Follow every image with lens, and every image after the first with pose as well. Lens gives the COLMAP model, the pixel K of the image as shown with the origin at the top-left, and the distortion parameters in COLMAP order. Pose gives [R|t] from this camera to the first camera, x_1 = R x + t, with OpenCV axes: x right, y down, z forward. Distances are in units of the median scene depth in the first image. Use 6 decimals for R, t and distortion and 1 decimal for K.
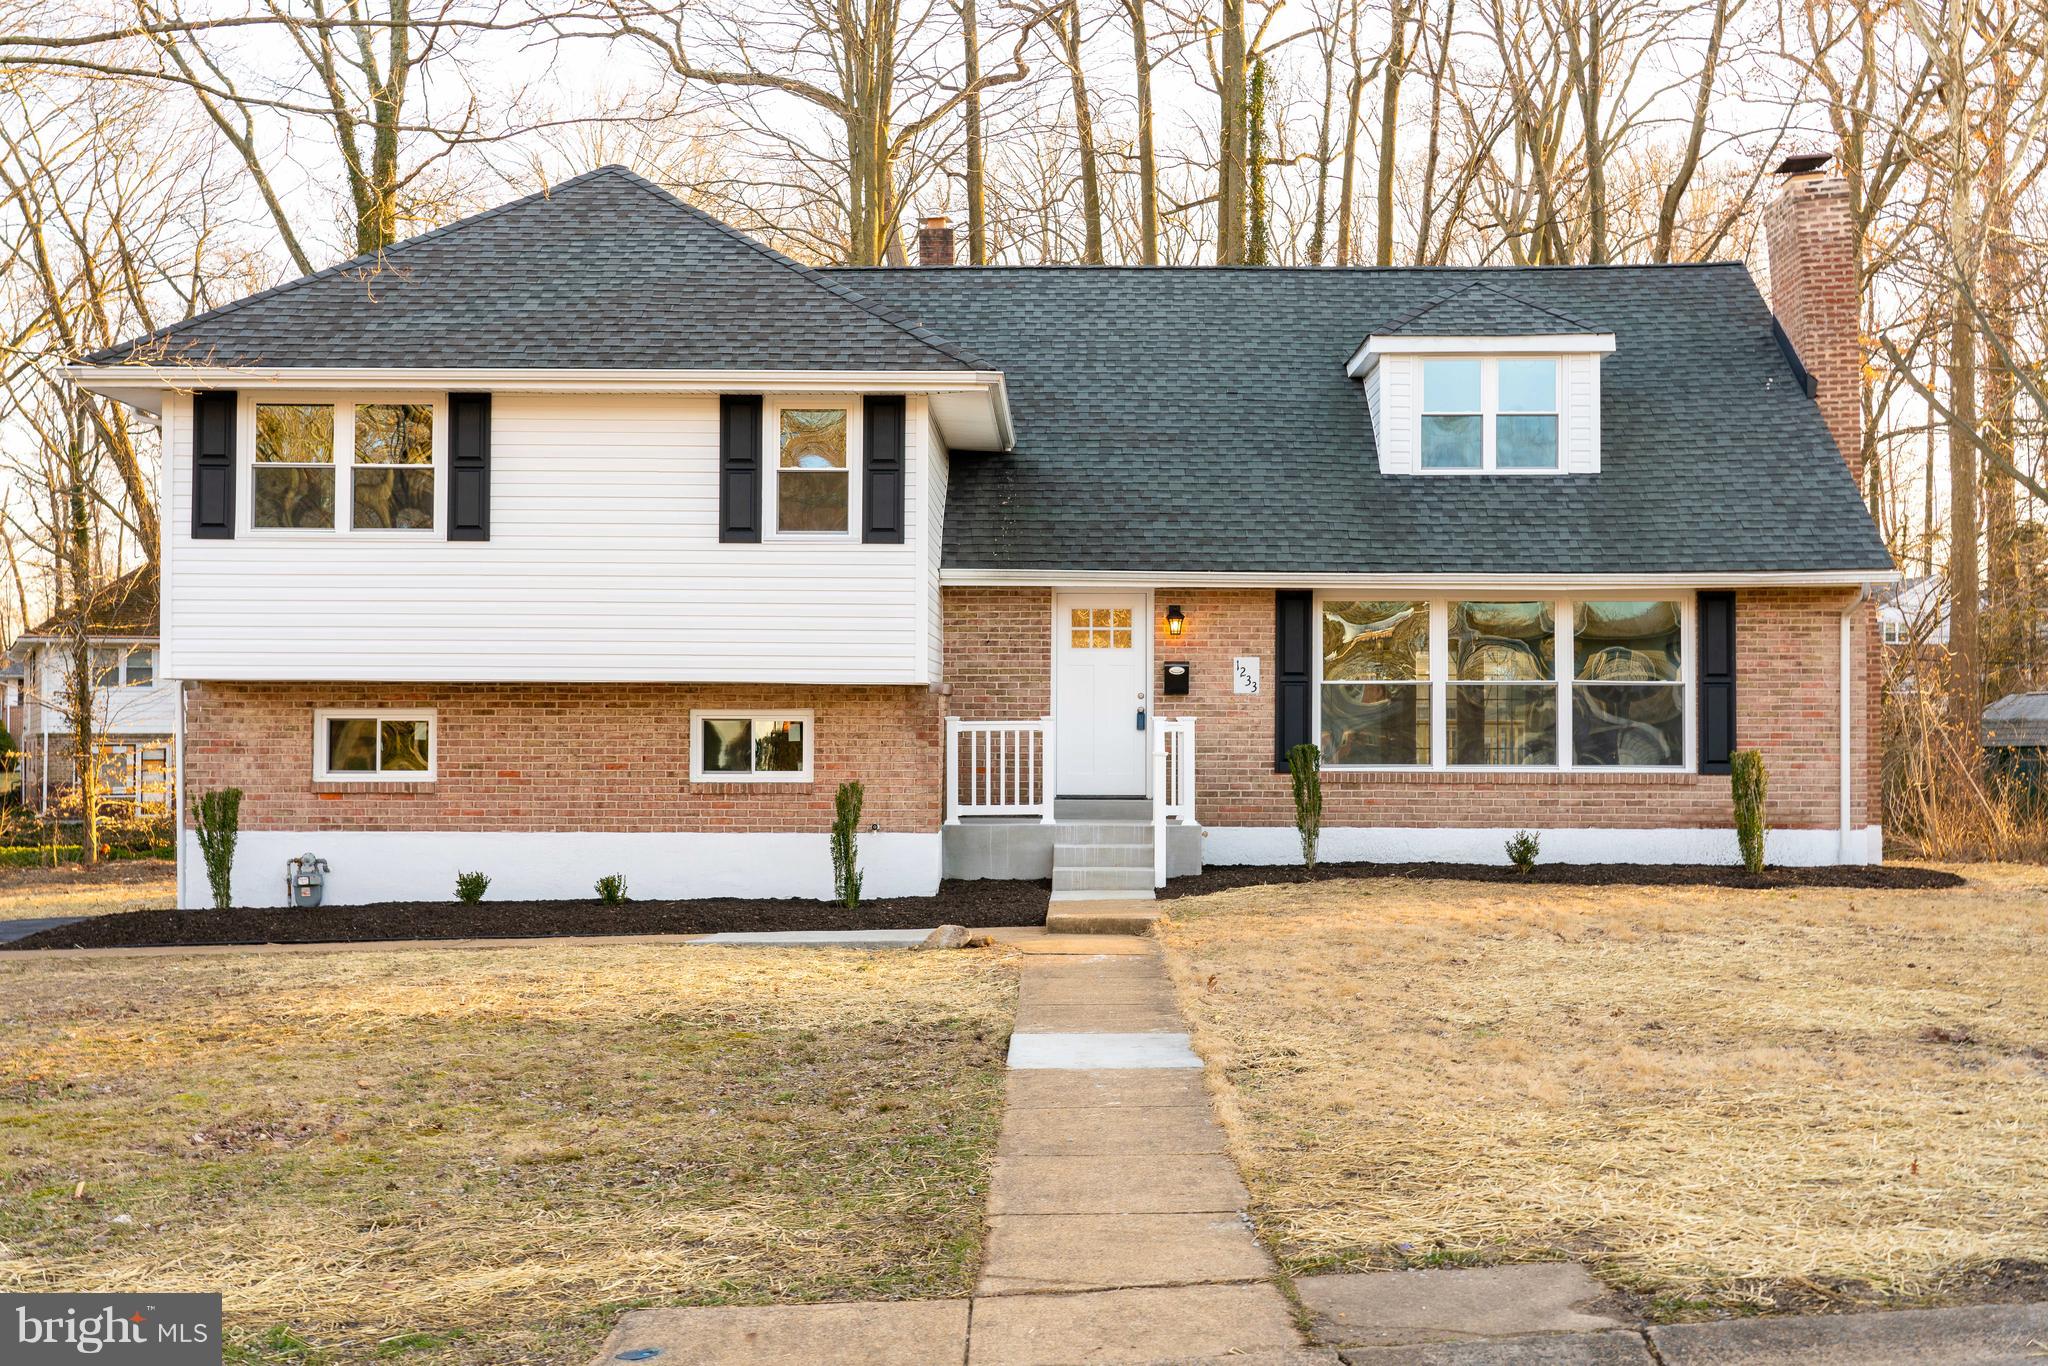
lens RADIAL K [[2652.1, 0, 1024.7], [0, 2652.1, 682.1], [0, 0, 1]] dist [-0.095039, 0.000000]
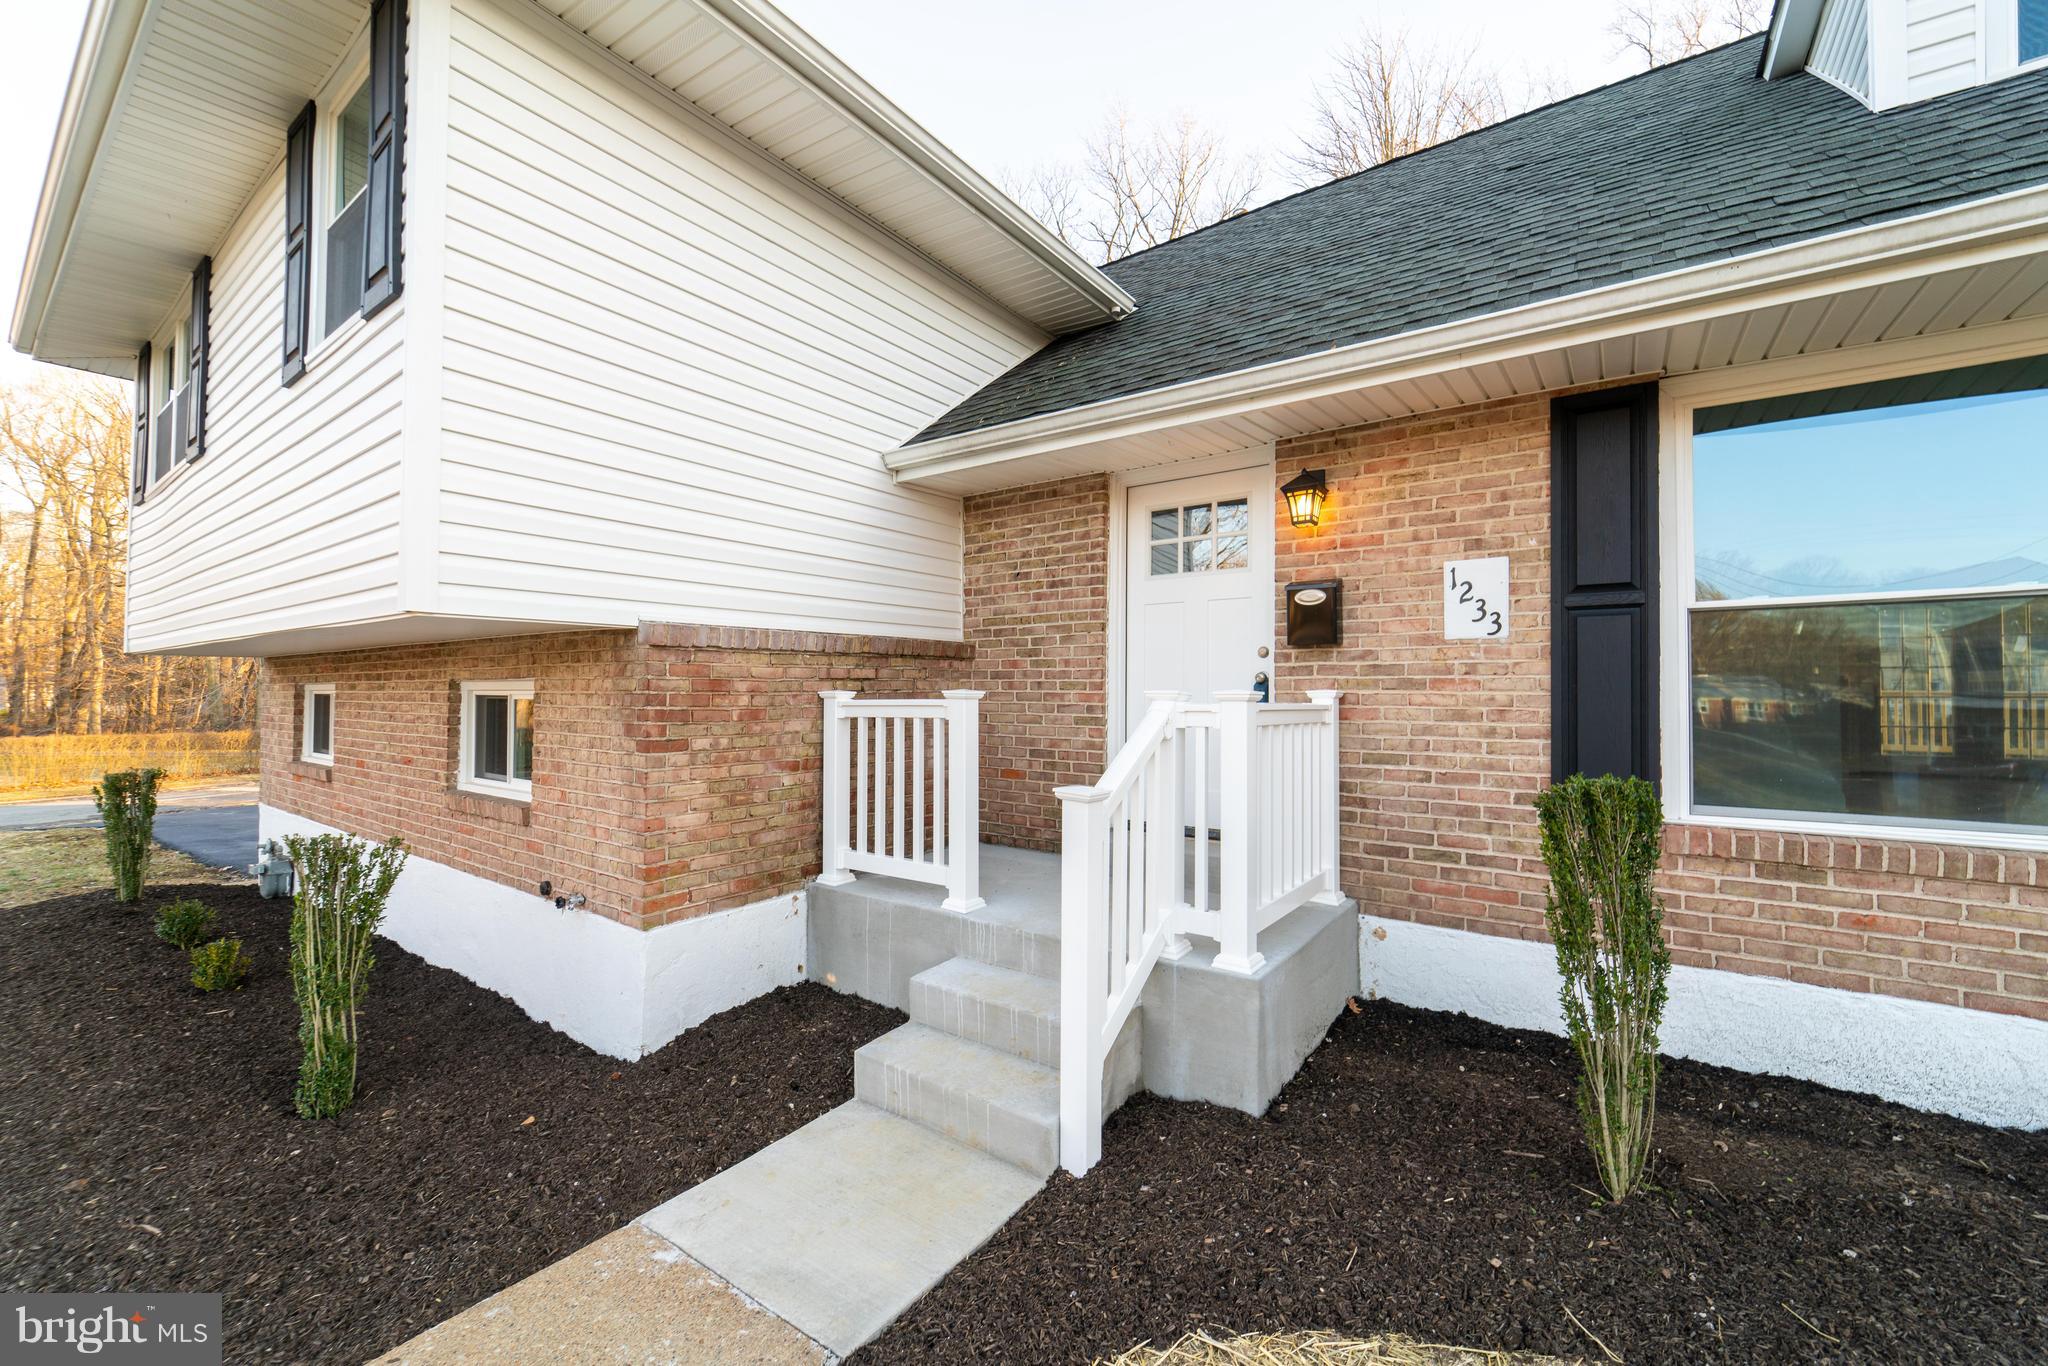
lens RADIAL K [[811.7, 0, 1020.7], [0, 811.7, 684.2], [0, 0, 1]] dist [-0.002127, -0.000200]
pose [[0.816876, -0.006832, -0.576772, 0.100108], [0.009024, 0.999959, 0.000936, 0.011260], [0.576742, -0.005969, 0.816905, 0.841701]]
